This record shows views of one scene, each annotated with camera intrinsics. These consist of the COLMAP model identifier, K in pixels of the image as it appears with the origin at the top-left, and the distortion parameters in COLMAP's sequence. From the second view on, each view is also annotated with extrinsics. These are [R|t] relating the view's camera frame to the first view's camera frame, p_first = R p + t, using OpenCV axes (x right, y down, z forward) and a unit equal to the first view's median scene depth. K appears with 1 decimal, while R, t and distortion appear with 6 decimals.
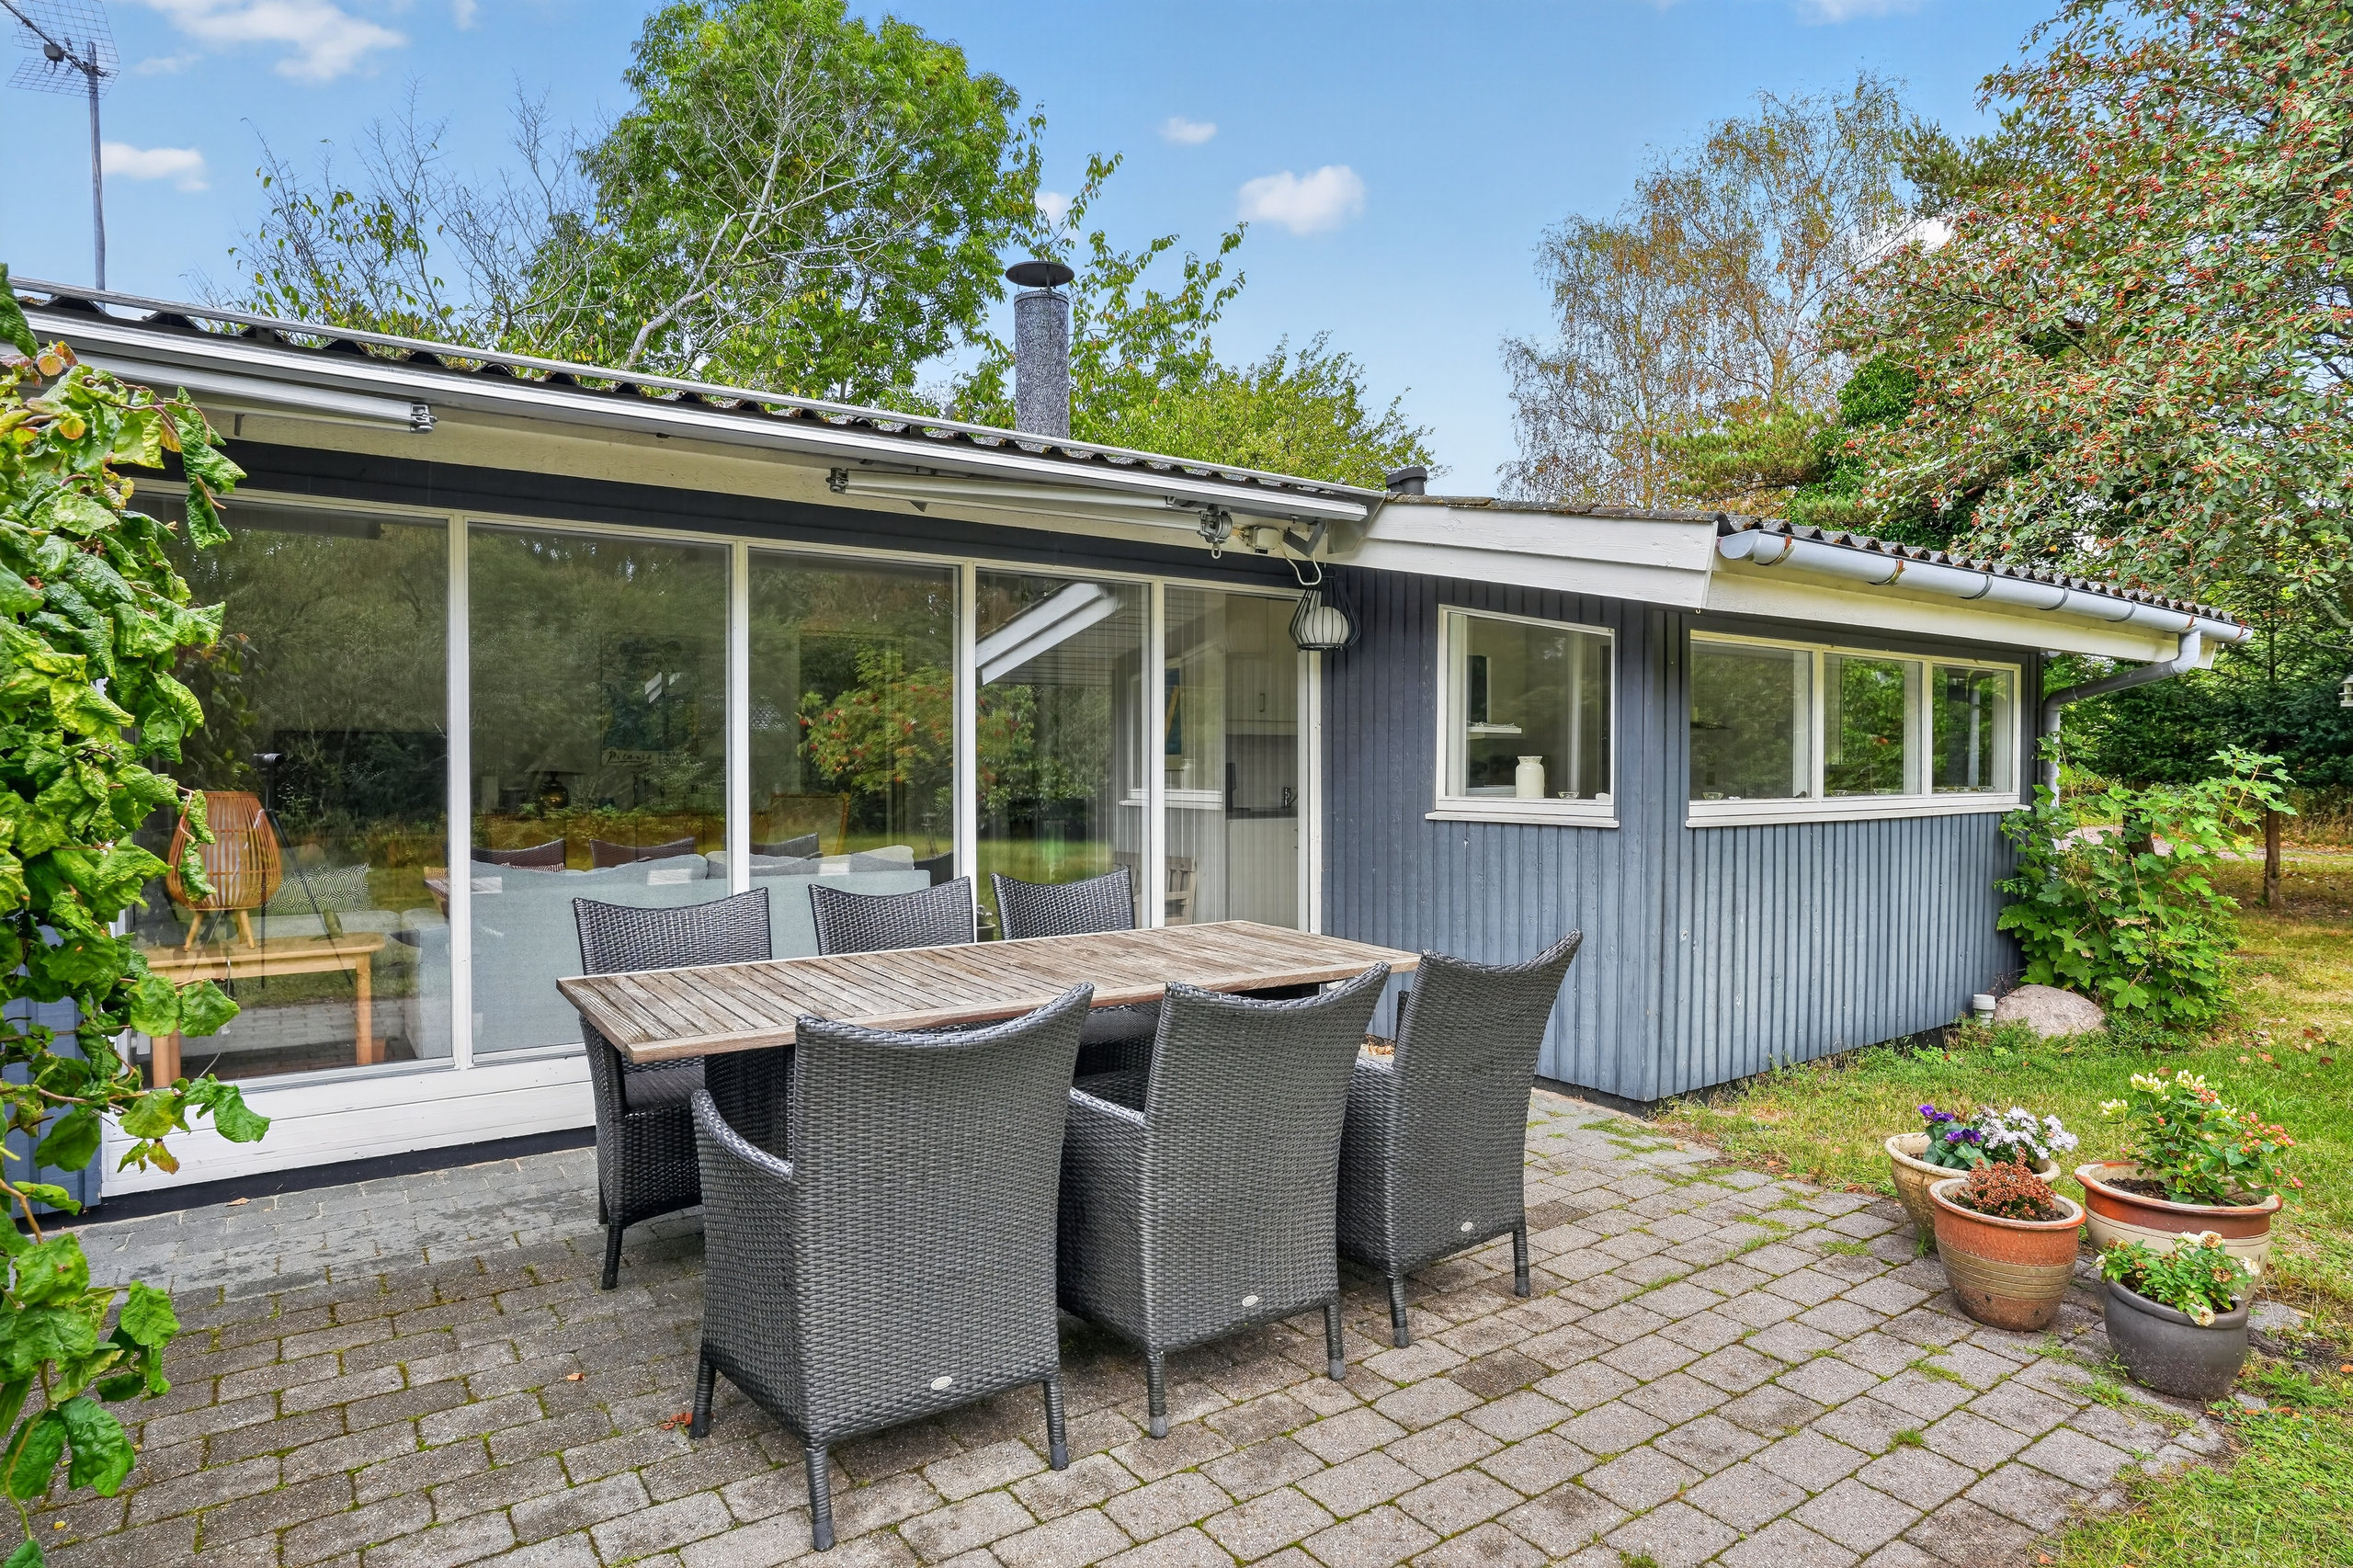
lens RADIAL K [[1303.2, 0, 1176.5], [0, 1303.2, 784.0], [0, 0, 1]] dist [-0.064939, 0.051452]
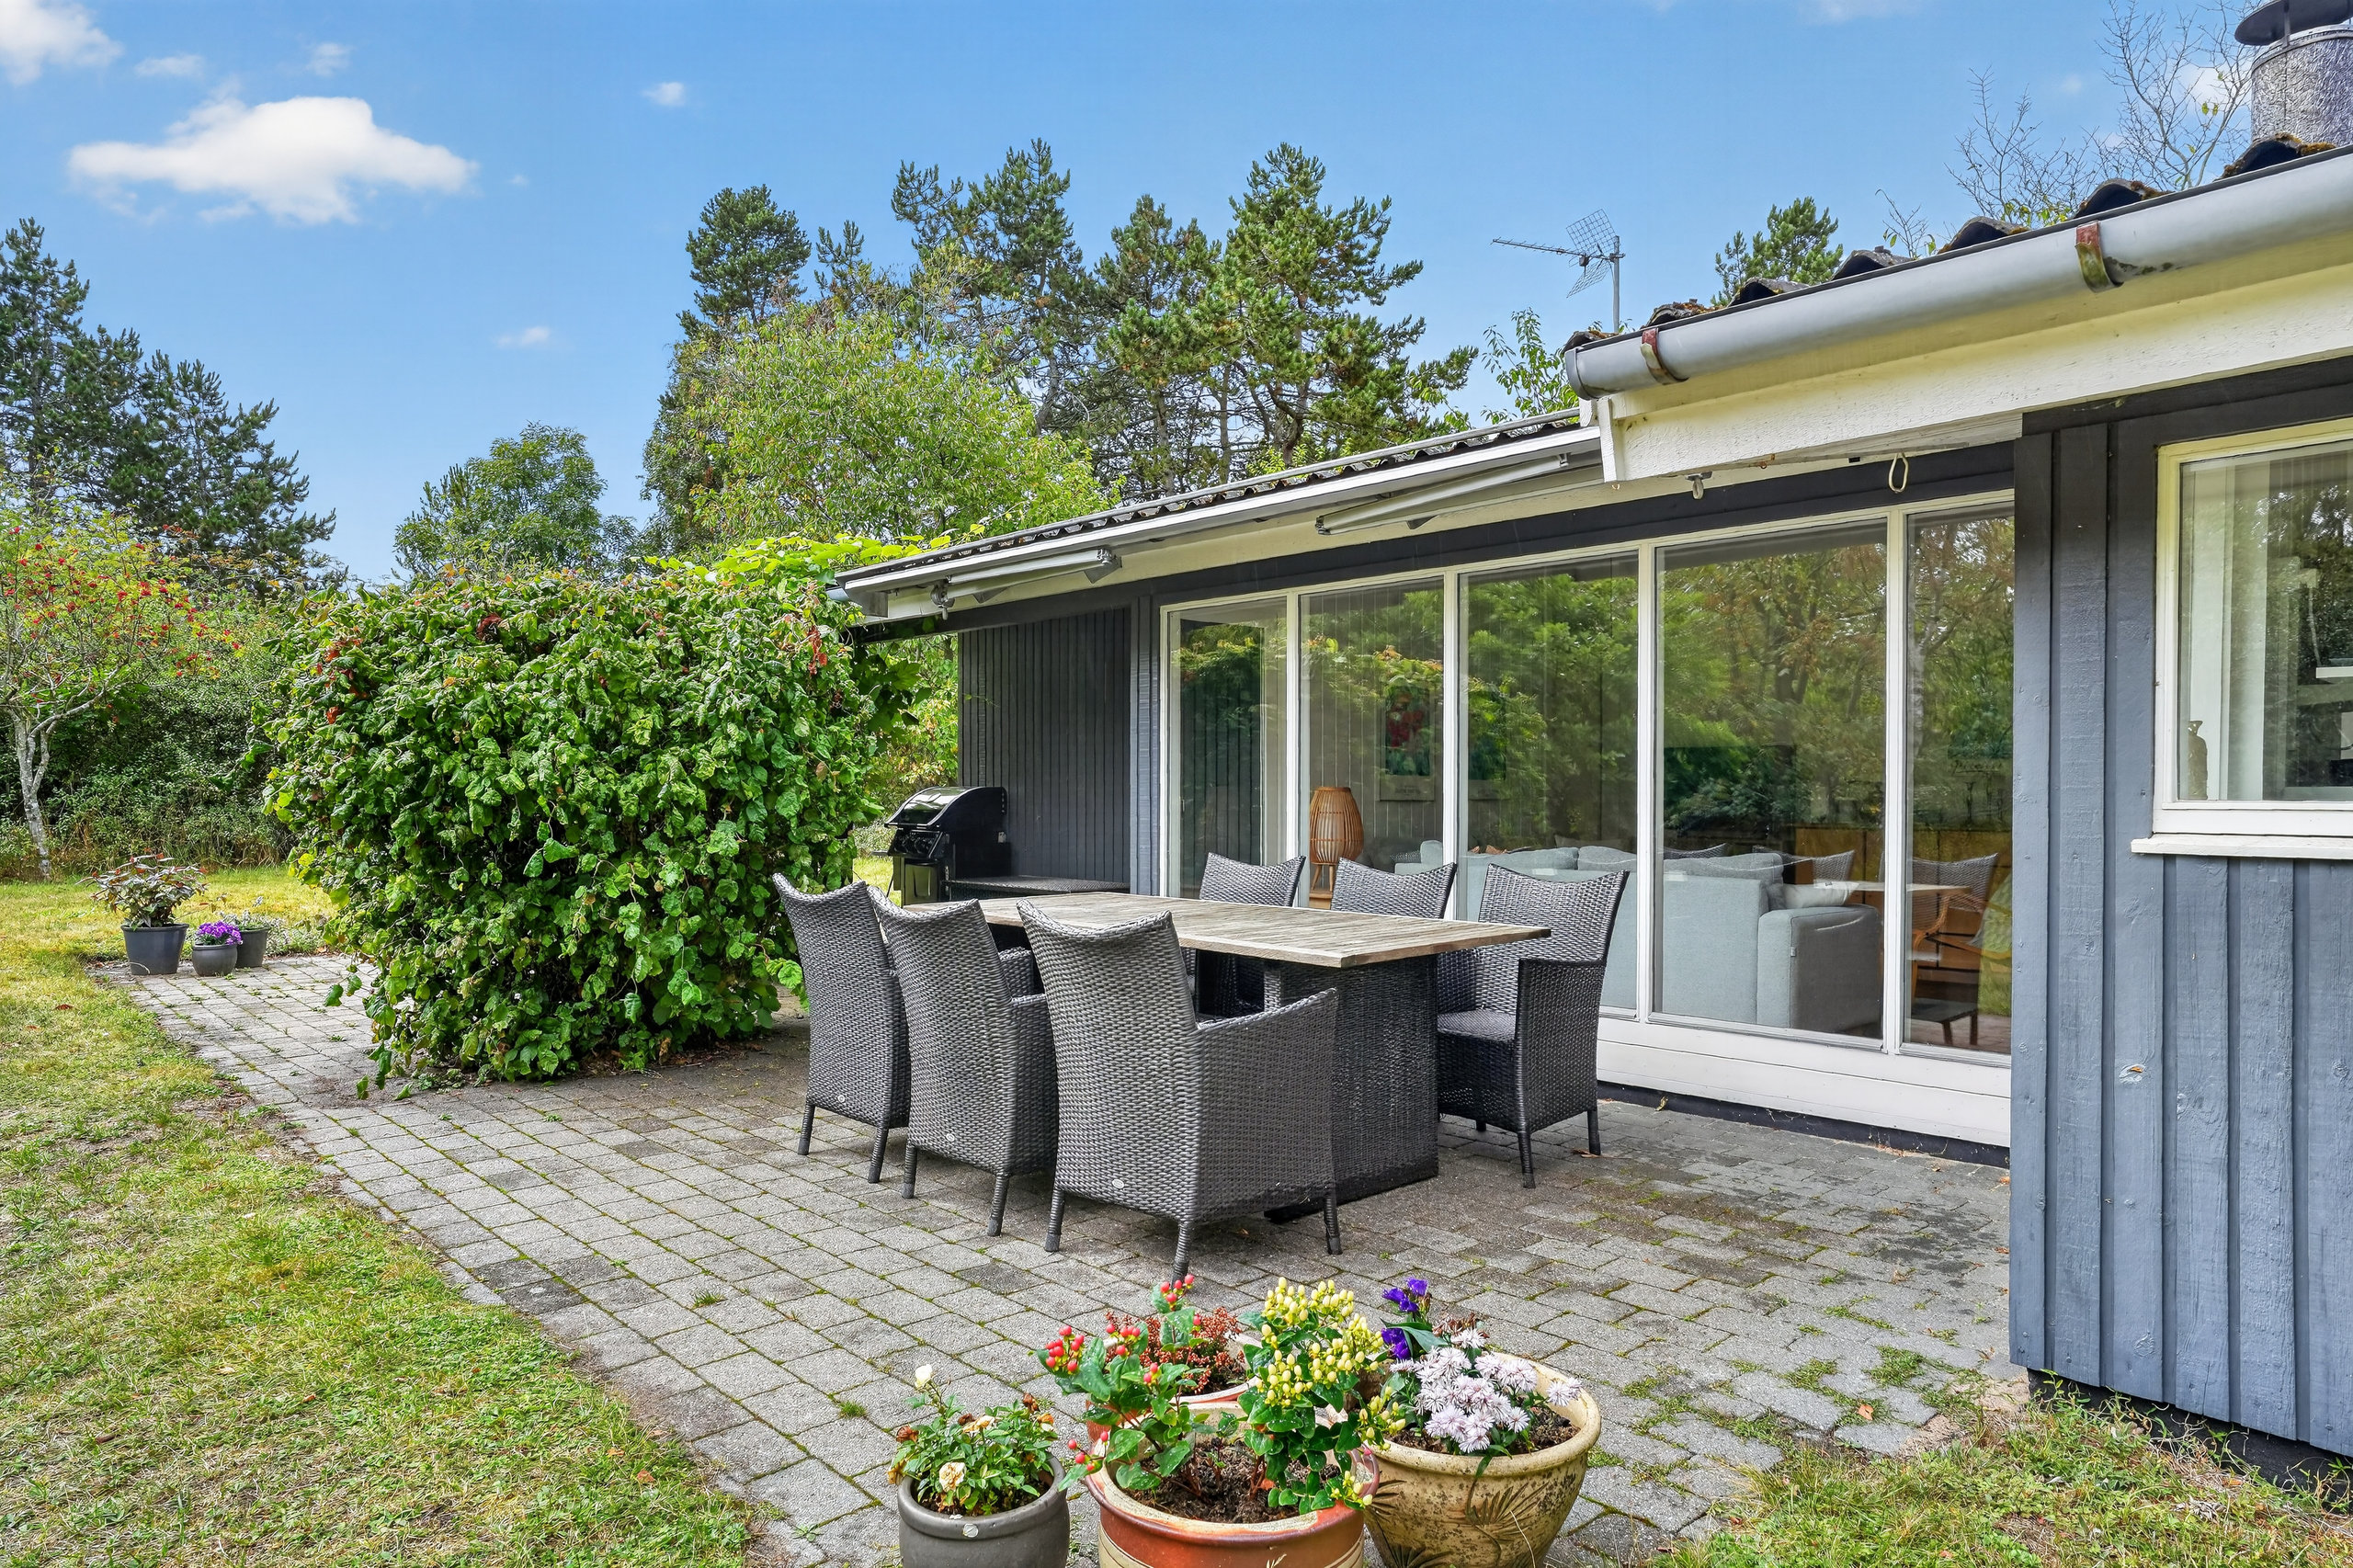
lens RADIAL K [[1421.6, 0, 1178.9], [0, 1421.6, 806.2], [0, 0, 1]] dist [-0.018650, -0.000002]
pose [[0.145961, 0.009988, -0.989240, 0.930305], [-0.019325, 0.999787, 0.007243, 0.020628], [0.989102, 0.018060, 0.146123, 0.598919]]
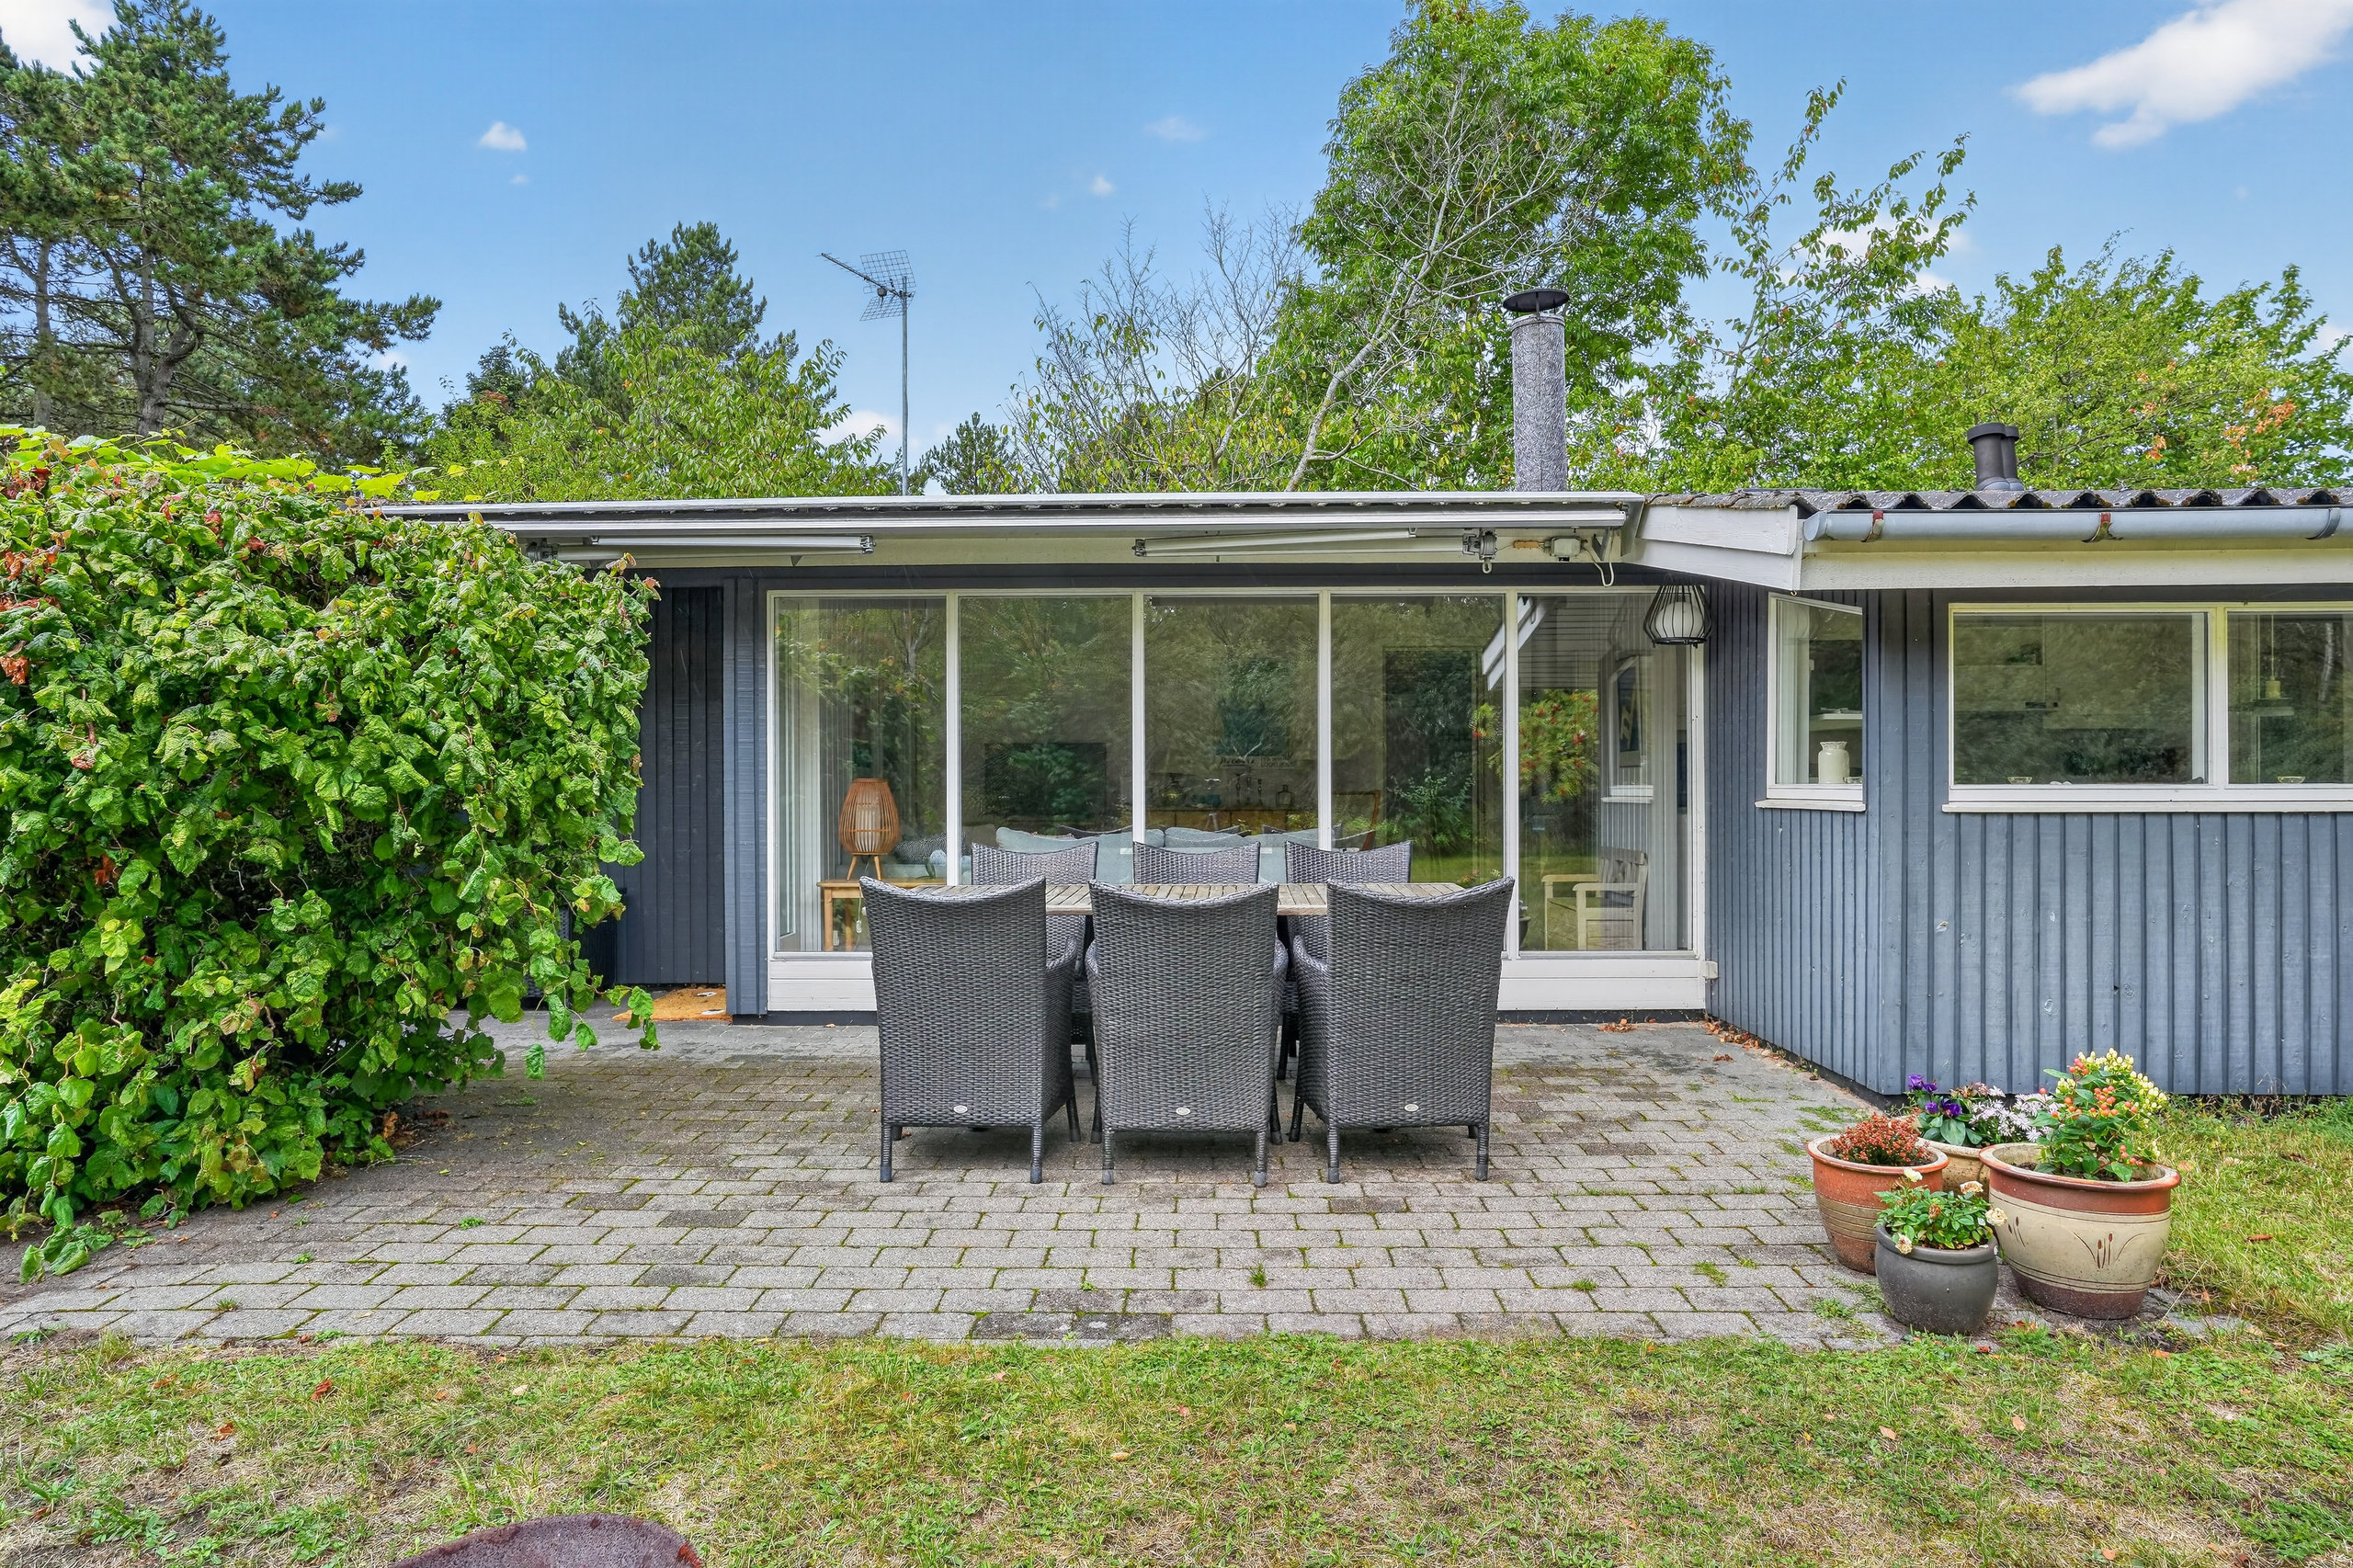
lens RADIAL K [[1413.6, 0, 1176.5], [0, 1413.6, 784.0], [0, 0, 1]] dist [-0.033431, 0.047075]
pose [[0.809842, -0.003372, -0.586638, 0.577516], [-0.006066, 0.999882, -0.014120, 0.033268], [0.586616, 0.014994, 0.809726, -0.170503]]
